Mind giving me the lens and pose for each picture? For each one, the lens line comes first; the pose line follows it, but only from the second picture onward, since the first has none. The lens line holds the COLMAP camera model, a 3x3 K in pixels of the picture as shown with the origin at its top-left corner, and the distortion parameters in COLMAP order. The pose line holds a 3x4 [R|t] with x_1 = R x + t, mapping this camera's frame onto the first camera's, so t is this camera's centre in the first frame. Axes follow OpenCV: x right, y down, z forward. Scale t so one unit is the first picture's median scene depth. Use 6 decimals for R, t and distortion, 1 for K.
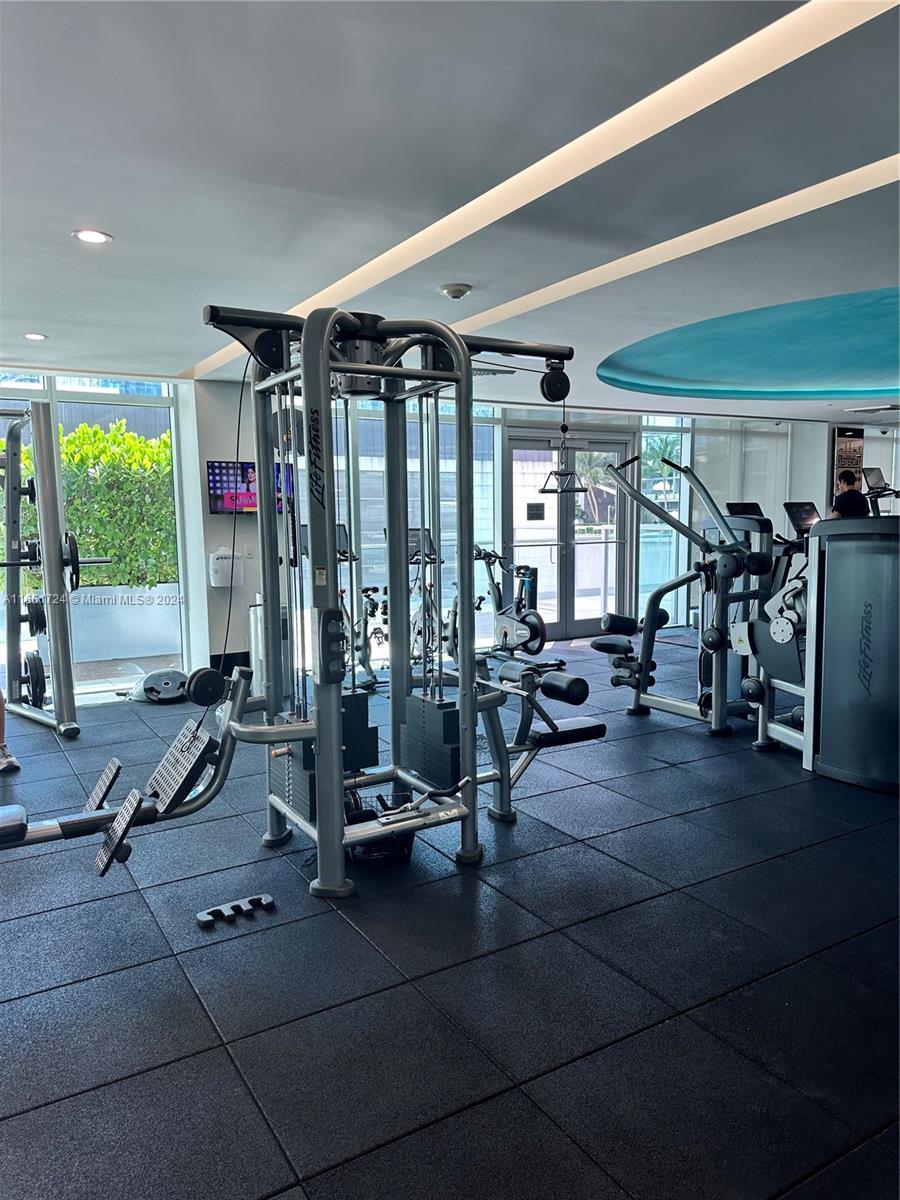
lens RADIAL K [[841.7, 0, 459.5], [0, 841.7, 604.7], [0, 0, 1]] dist [0.127102, -0.203607]
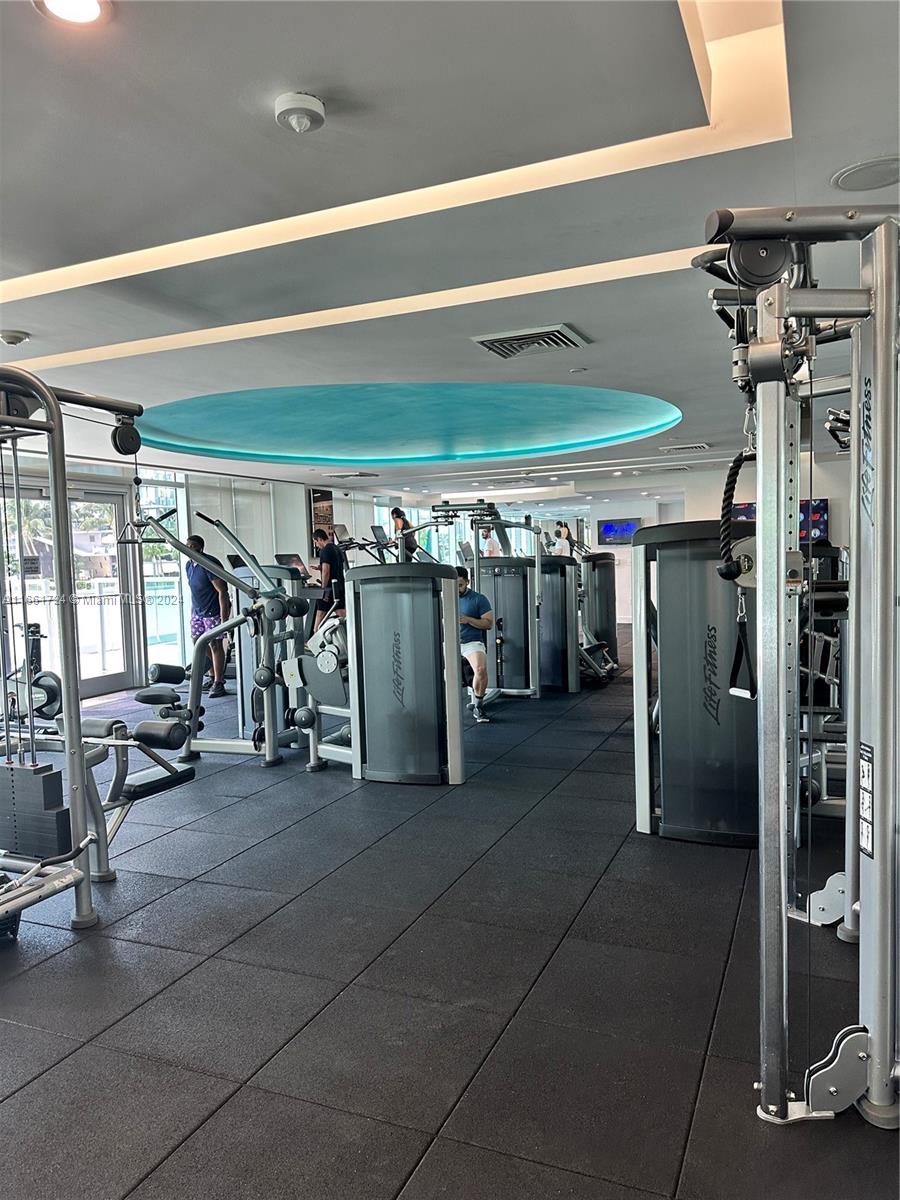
lens RADIAL K [[841.7, 0, 459.5], [0, 841.7, 604.7], [0, 0, 1]] dist [0.127102, -0.203607]
pose [[0.809700, -0.047868, 0.584888, -0.140233], [0.084110, 0.995844, -0.034938, 0.007019], [-0.580785, 0.077484, 0.810361, -0.040114]]
